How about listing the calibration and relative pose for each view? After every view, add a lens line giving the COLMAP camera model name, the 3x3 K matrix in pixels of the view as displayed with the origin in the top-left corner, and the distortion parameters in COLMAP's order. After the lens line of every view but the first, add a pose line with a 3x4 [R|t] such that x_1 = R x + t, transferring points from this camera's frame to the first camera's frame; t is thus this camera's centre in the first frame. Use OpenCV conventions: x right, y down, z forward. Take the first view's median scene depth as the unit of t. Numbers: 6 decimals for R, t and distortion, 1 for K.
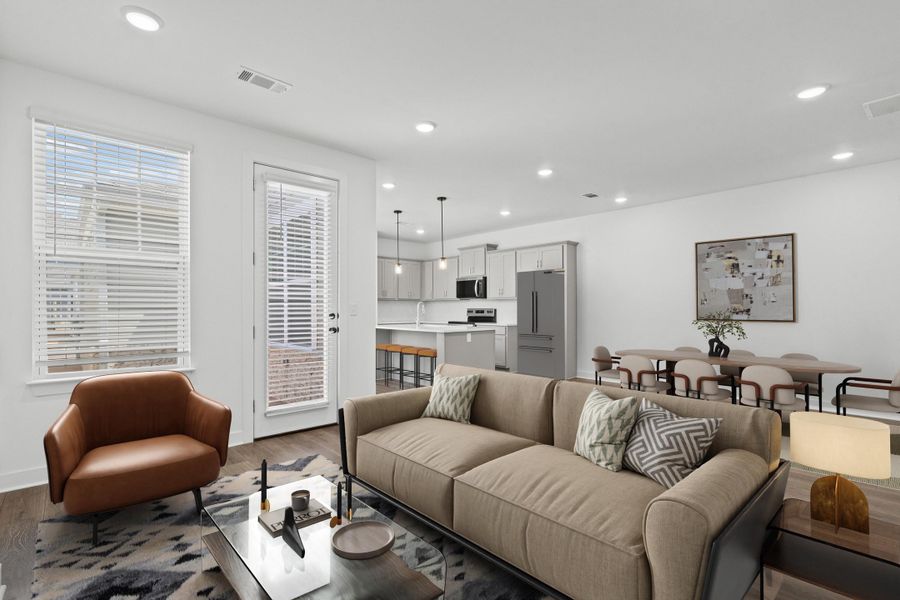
lens RADIAL K [[422.9, 0, 439.0], [0, 422.9, 306.0], [0, 0, 1]] dist [-0.000159, 0.000033]
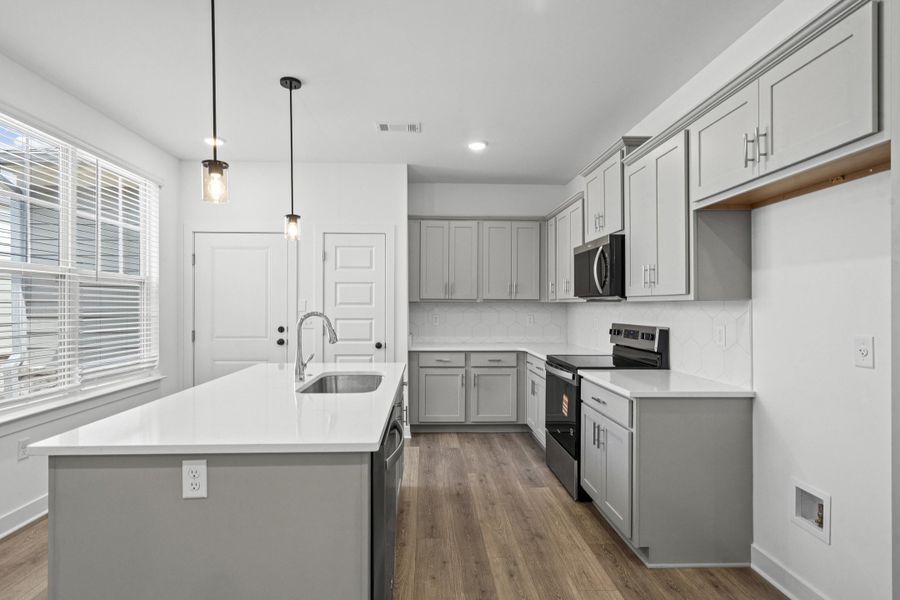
lens RADIAL K [[458.8, 0, 441.2], [0, 458.8, 304.2], [0, 0, 1]] dist [0.001773, 0.000550]
pose [[0.775481, -0.000995, -0.631370, 0.229686], [0.002134, 0.999997, 0.001046, -0.013823], [0.631367, -0.002159, 0.775481, 0.616172]]
